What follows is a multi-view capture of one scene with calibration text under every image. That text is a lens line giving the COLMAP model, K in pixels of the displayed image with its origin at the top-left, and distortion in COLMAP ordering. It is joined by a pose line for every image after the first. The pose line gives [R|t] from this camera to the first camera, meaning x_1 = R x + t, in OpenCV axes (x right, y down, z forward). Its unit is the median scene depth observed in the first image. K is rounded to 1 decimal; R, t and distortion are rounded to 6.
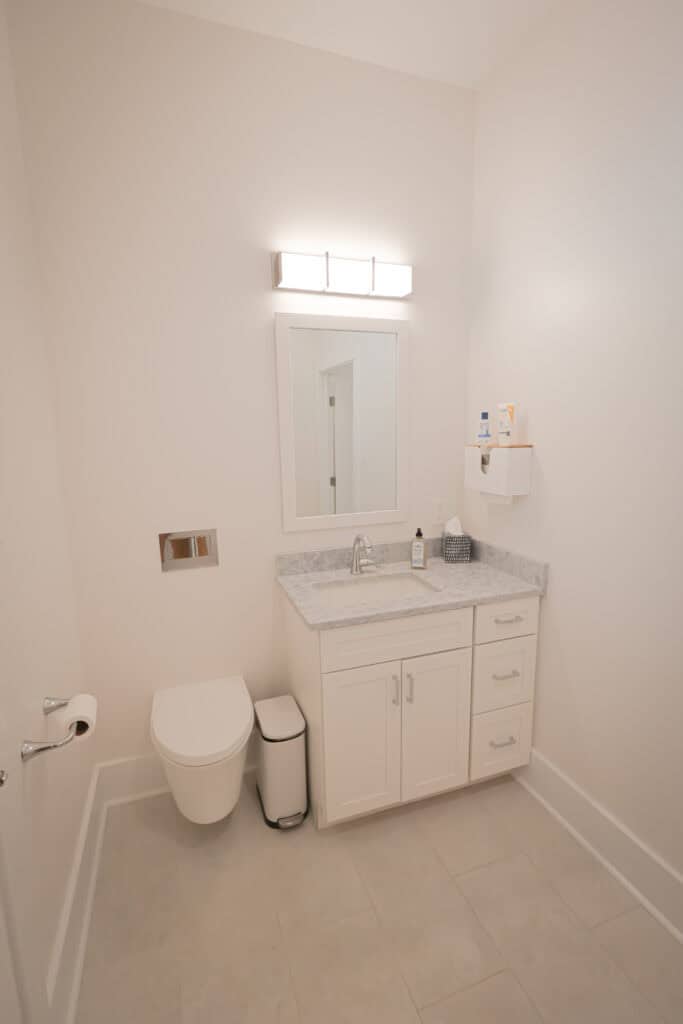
lens RADIAL K [[471.1, 0, 341.8], [0, 471.1, 513.0], [0, 0, 1]] dist [-0.000194, 0.000502]
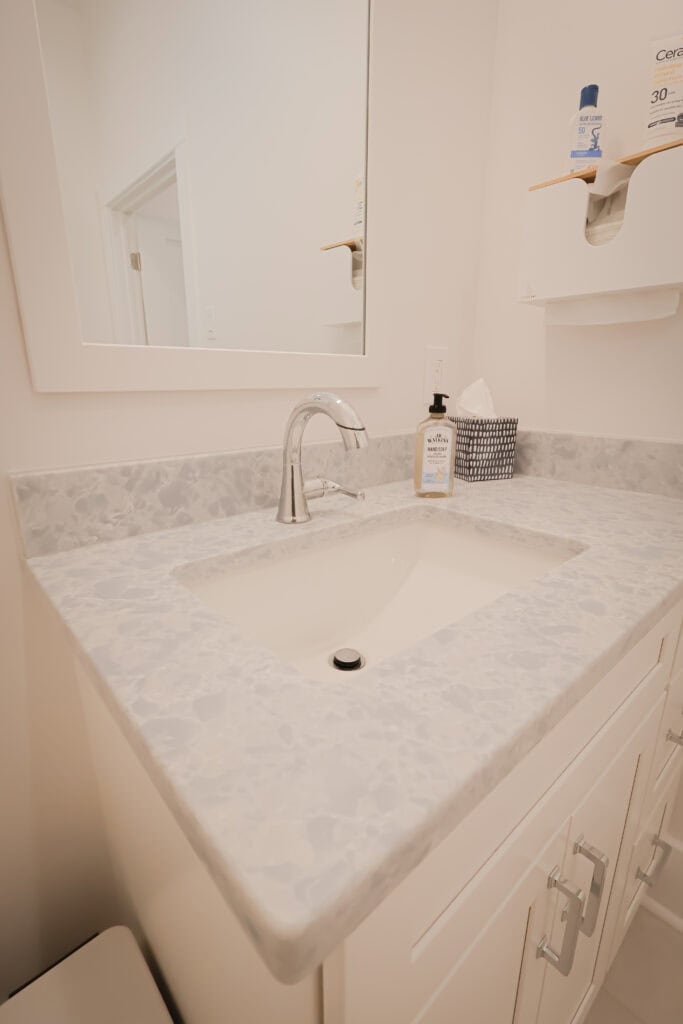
lens RADIAL K [[471.1, 0, 339.3], [0, 471.1, 511.5], [0, 0, 1]] dist [-0.000194, 0.000502]
pose [[0.924903, -0.083229, 0.370983, -0.065828], [0.048333, 0.993568, 0.102404, 0.086764], [-0.377120, -0.076783, 0.922976, 0.663098]]
